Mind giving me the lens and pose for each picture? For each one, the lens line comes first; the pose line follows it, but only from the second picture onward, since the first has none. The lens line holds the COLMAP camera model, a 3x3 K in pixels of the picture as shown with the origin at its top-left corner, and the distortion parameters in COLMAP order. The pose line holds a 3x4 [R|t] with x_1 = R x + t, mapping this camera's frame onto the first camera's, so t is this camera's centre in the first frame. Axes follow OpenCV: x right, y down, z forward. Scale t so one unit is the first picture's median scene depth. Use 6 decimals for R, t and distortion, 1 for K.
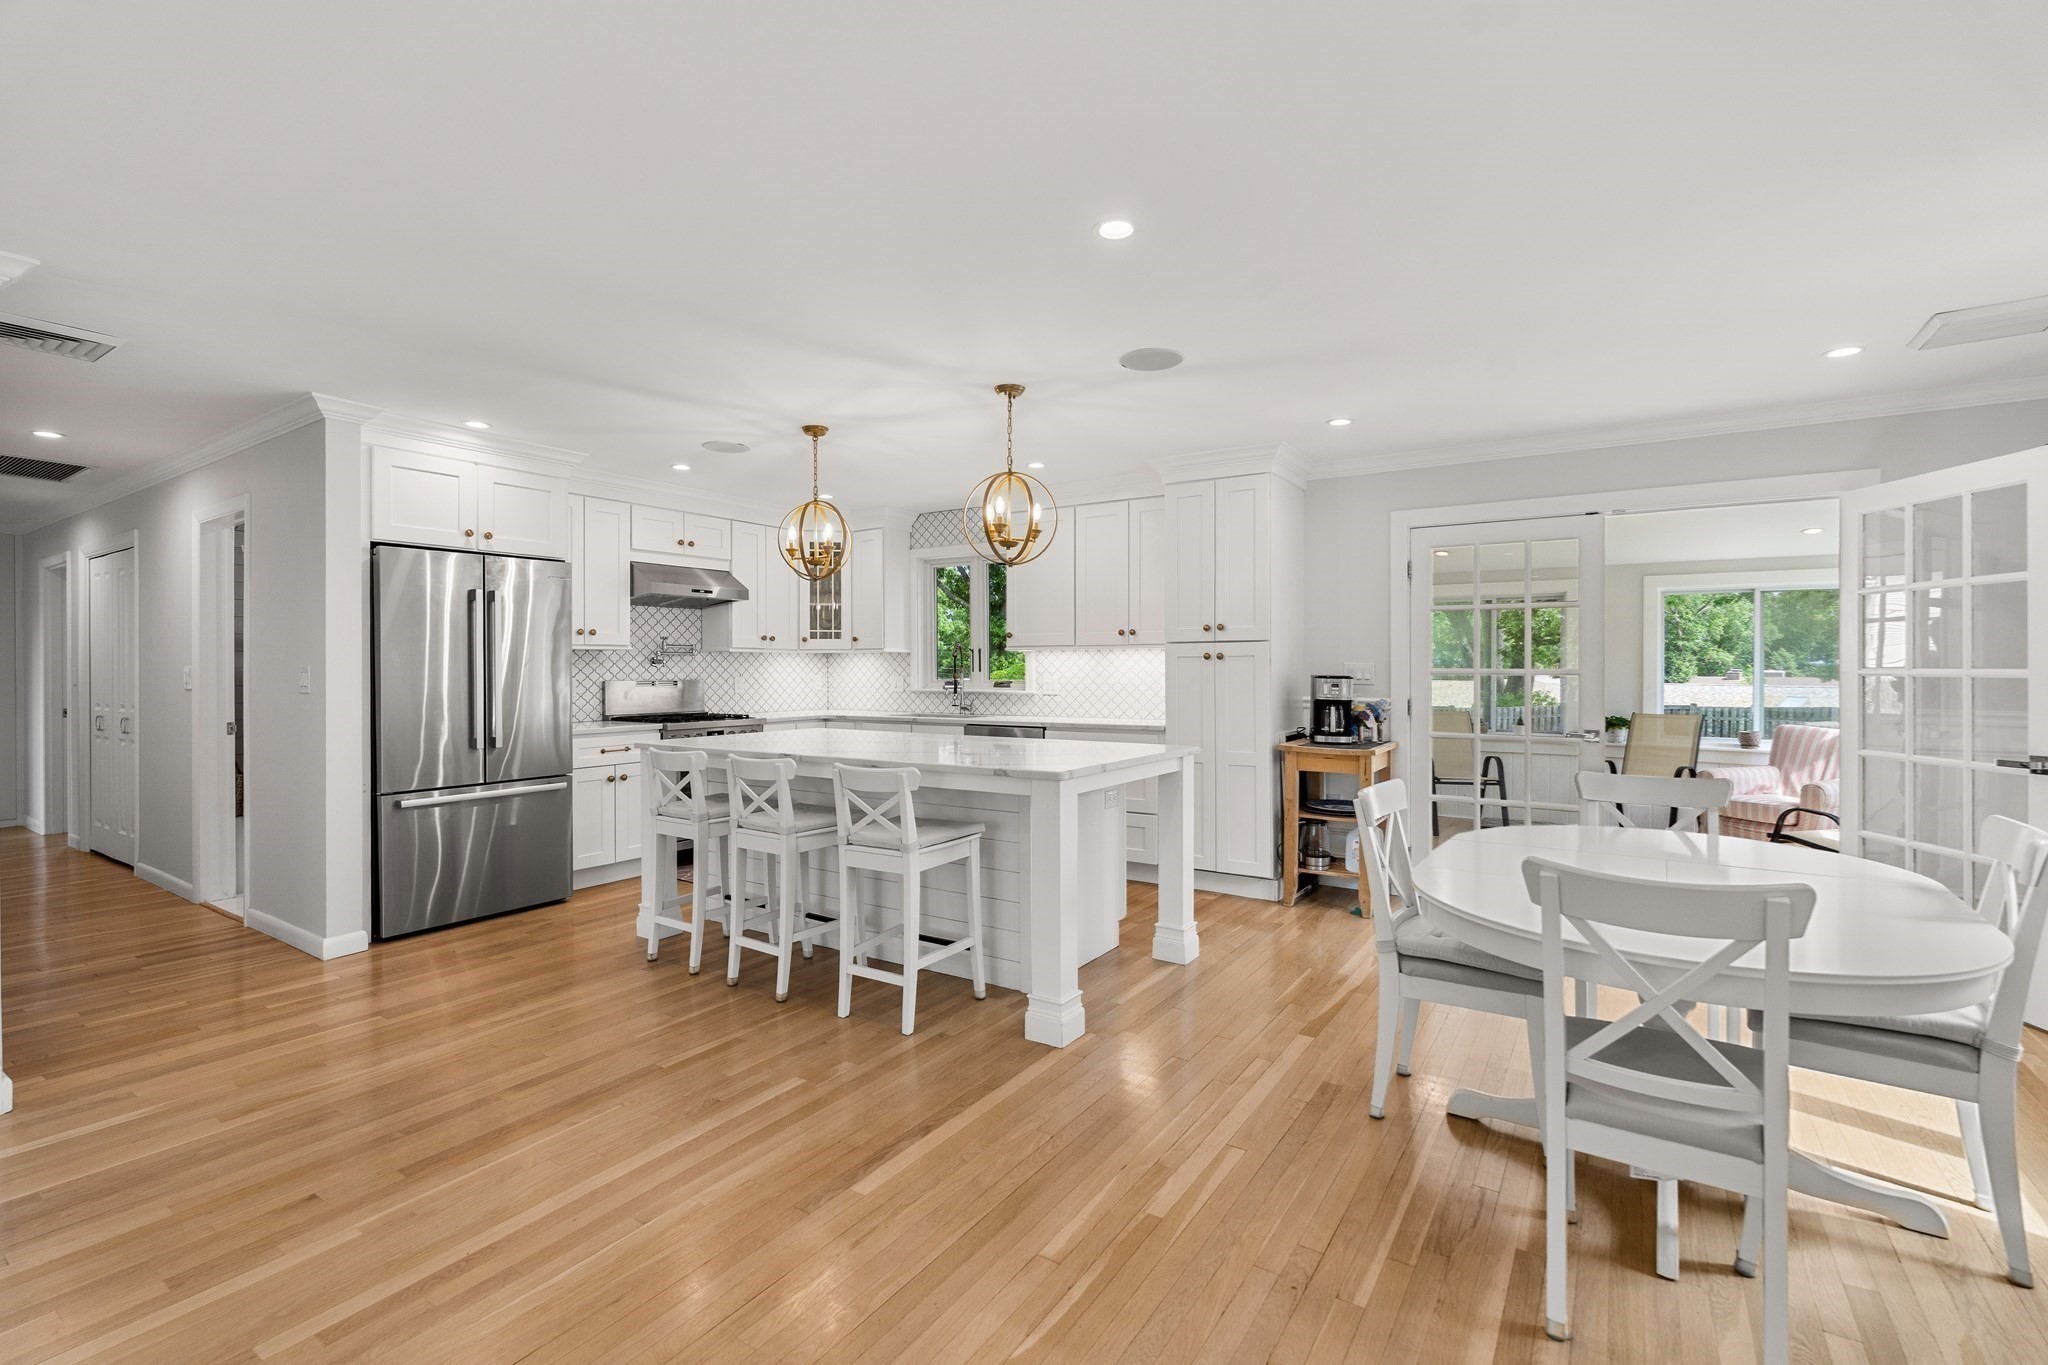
lens RADIAL K [[908.8, 0, 1024.8], [0, 908.8, 665.2], [0, 0, 1]] dist [-0.003843, -0.000061]
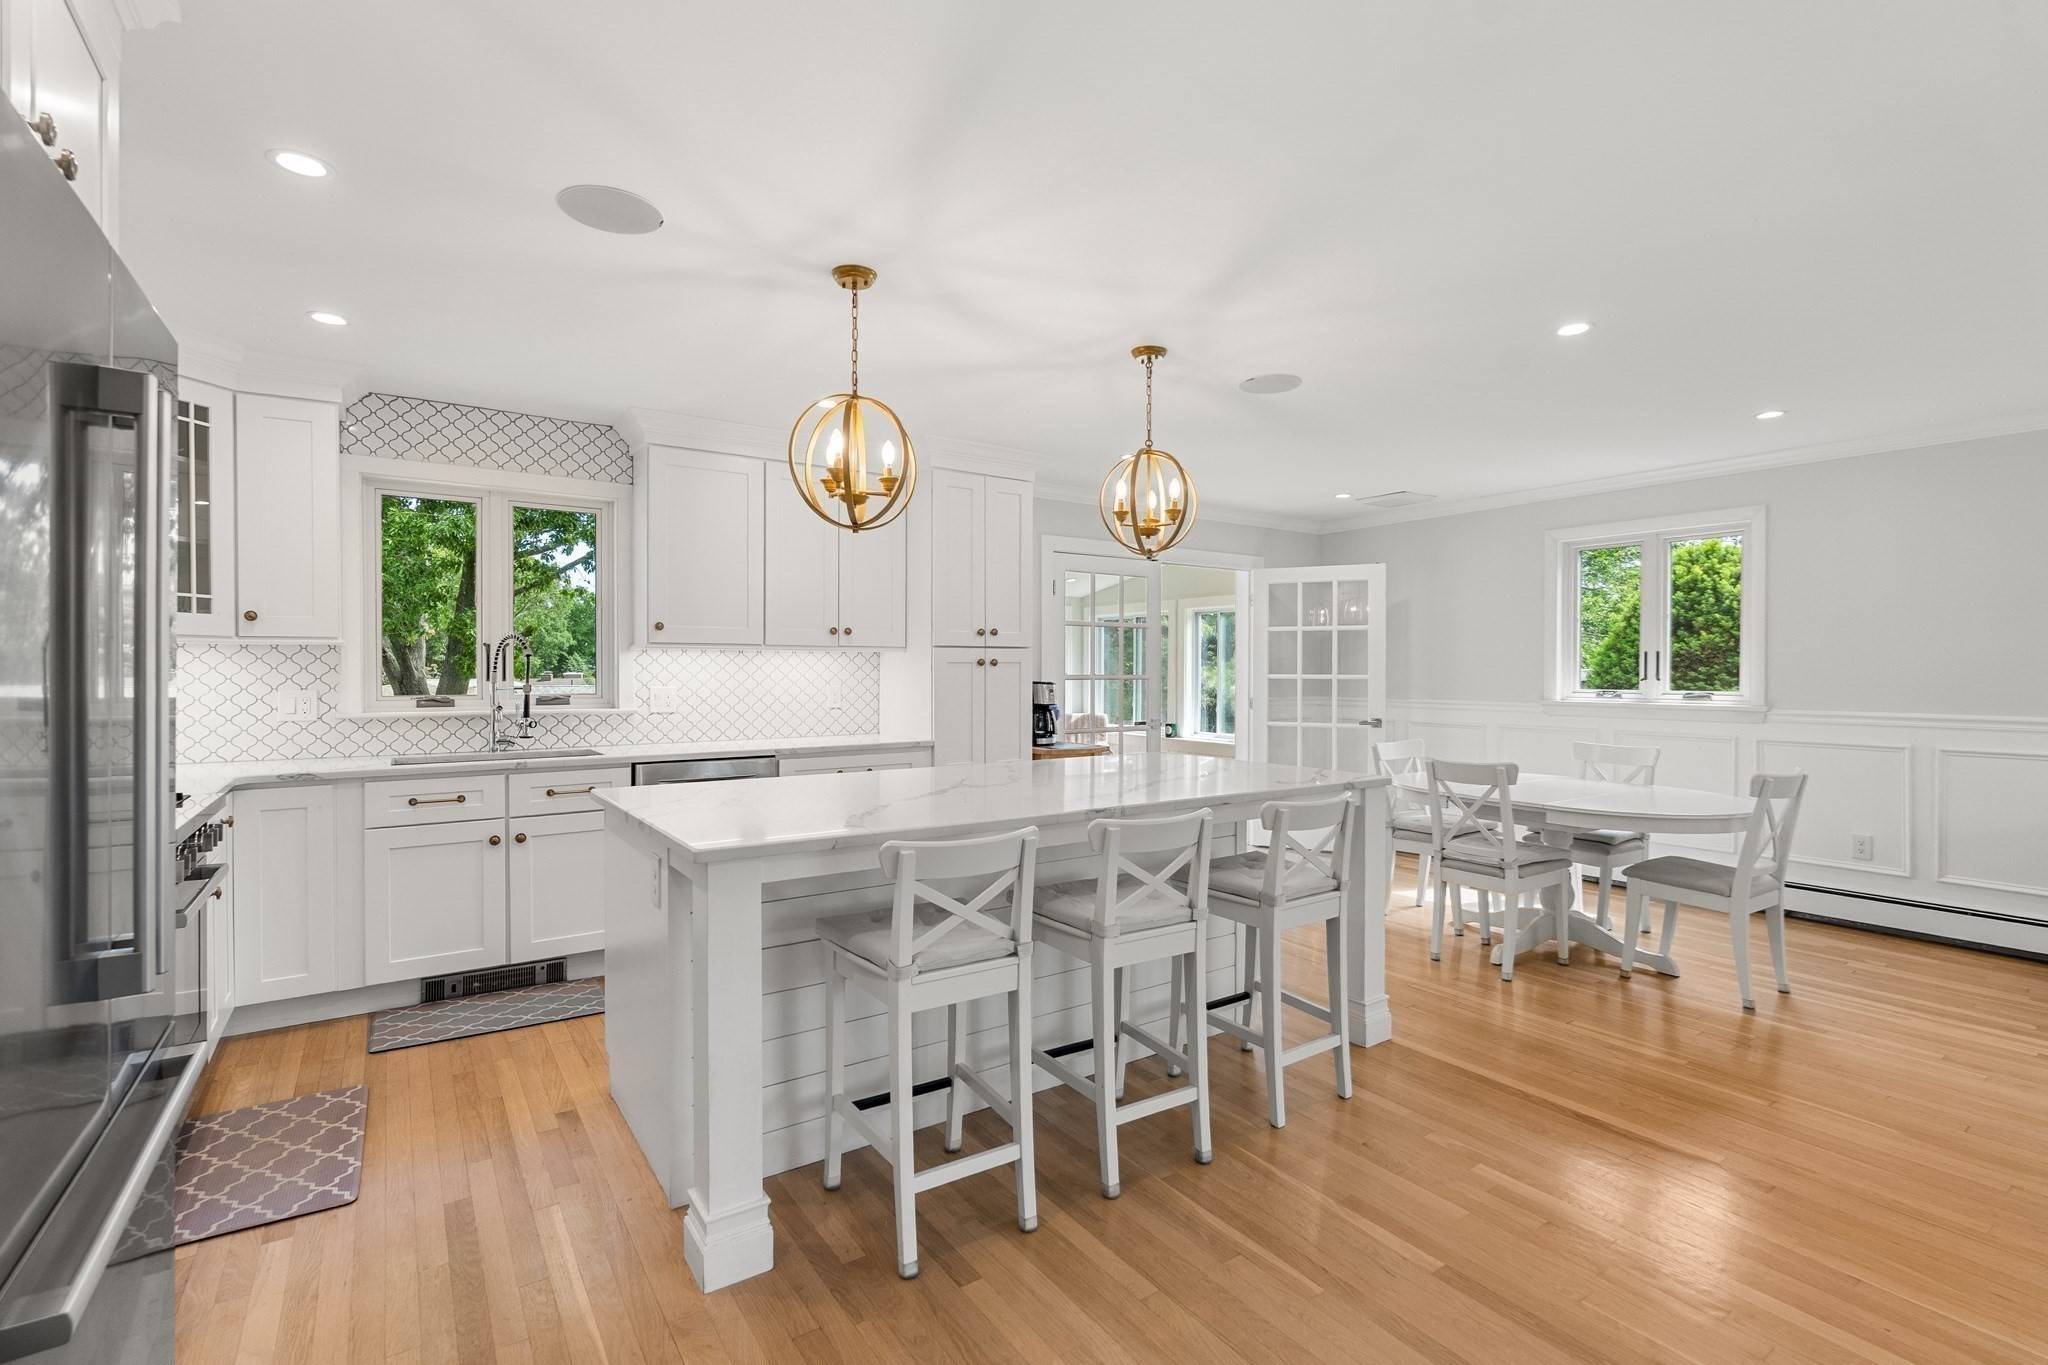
lens RADIAL K [[908.8, 0, 1022.9], [0, 908.8, 674.1], [0, 0, 1]] dist [-0.003843, -0.000061]
pose [[0.375896, -0.001722, 0.926660, -0.657720], [-0.002932, 0.999991, 0.003048, -0.000403], [-0.926657, -0.003863, 0.375887, 0.599727]]
